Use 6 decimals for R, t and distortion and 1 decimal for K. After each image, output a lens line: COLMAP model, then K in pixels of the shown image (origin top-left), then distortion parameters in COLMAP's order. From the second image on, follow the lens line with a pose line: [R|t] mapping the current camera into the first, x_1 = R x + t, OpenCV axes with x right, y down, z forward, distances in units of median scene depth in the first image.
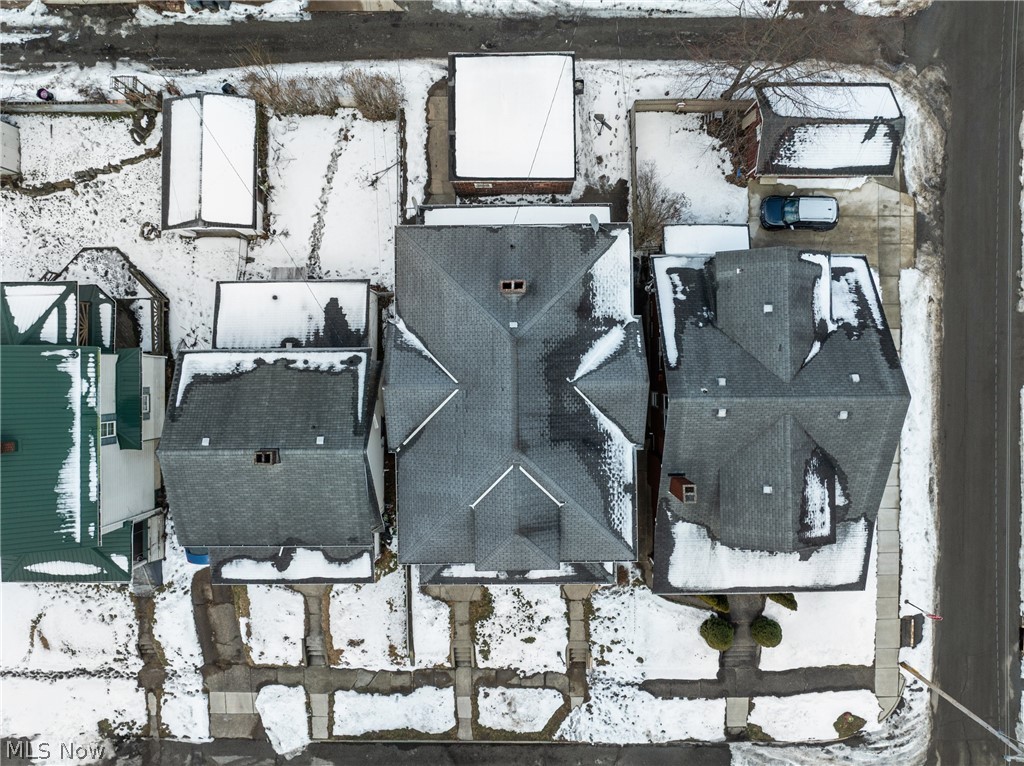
lens RADIAL K [[704.3, 0, 530.0], [0, 704.3, 330.5], [0, 0, 1]] dist [-0.044475, 0.007618]
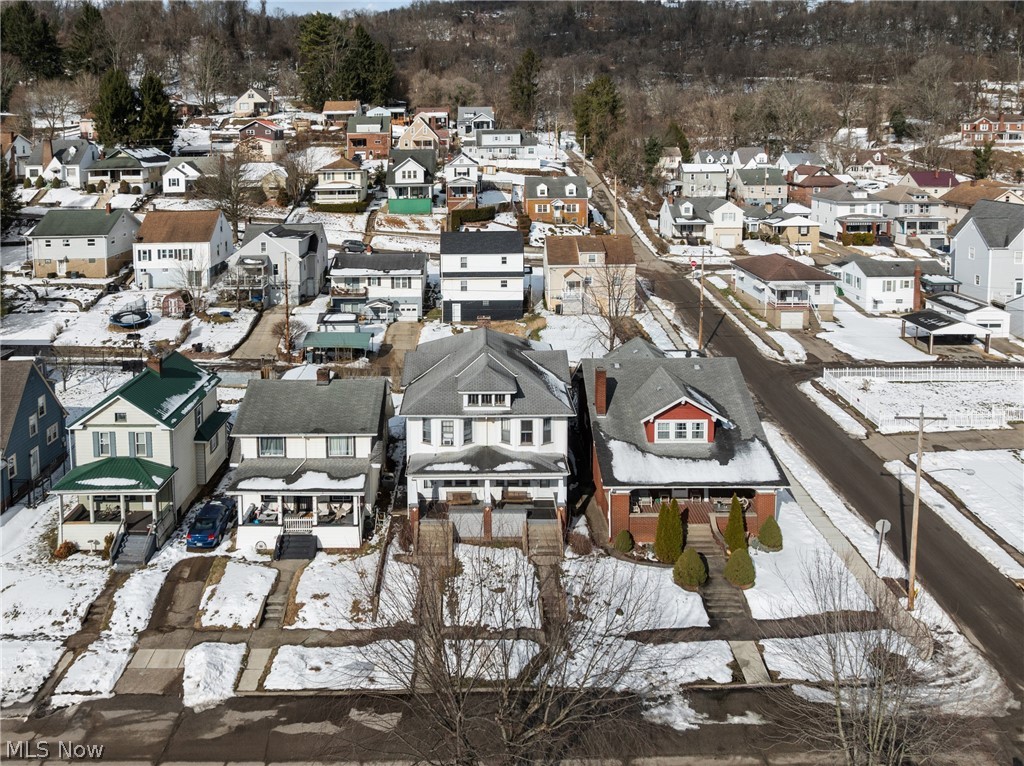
lens RADIAL K [[731.1, 0, 454.4], [0, 731.1, 239.5], [0, 0, 1]] dist [-0.030015, -0.010454]
pose [[0.998950, -0.017208, -0.042451, -0.012078], [-0.038550, 0.184736, -0.982032, 1.338934], [0.024741, 0.982638, 0.183878, 0.331746]]
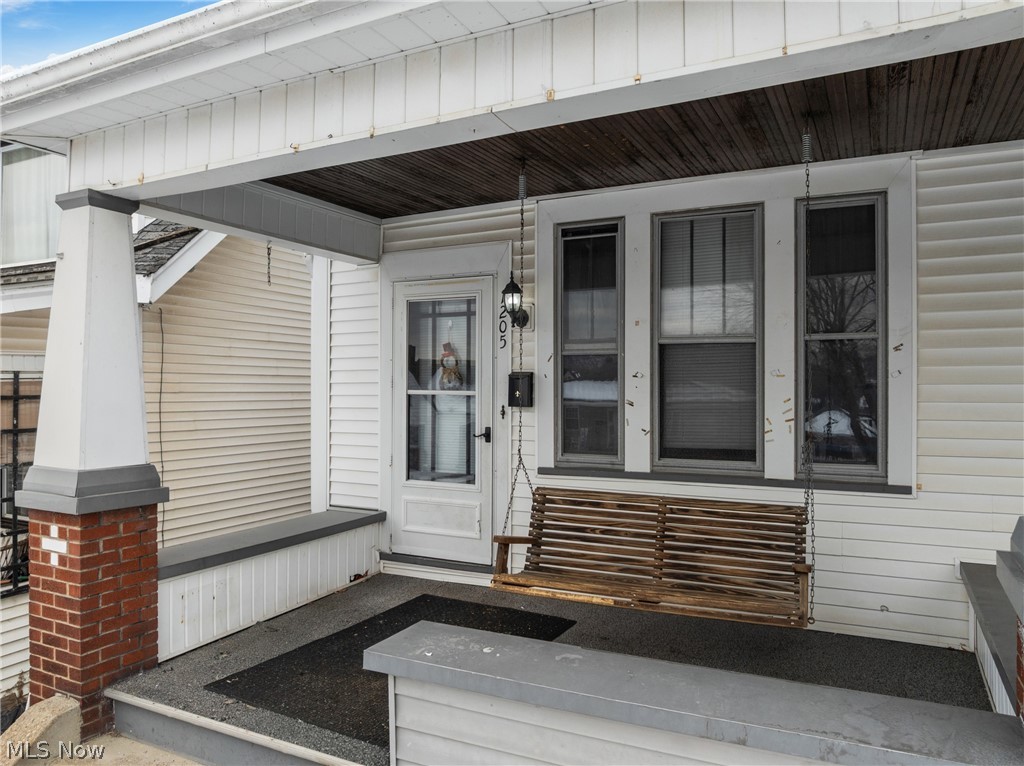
lens RADIAL K [[731.1, 0, 505.0], [0, 731.1, 377.4], [0, 0, 1]] dist [-0.030015, -0.010454]
pose [[0.886166, -0.008337, -0.463293, -0.031497], [-0.462499, 0.045270, -0.885463, 0.374767], [0.028356, 0.998940, 0.036261, 0.920440]]
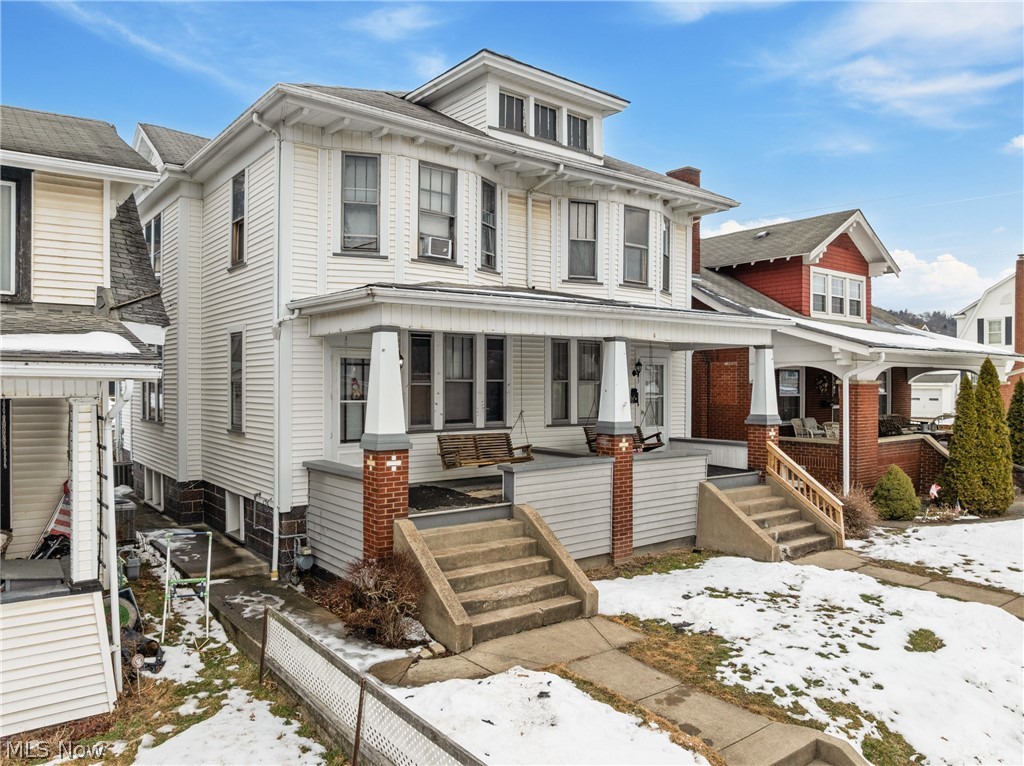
lens RADIAL K [[731.1, 0, 529.2], [0, 731.1, 400.5], [0, 0, 1]] dist [-0.030015, -0.010454]
pose [[0.786848, -0.016948, 0.616914, -0.242732], [0.616427, 0.069855, -0.784307, 0.539213], [-0.029802, 0.997413, 0.065412, 0.905571]]
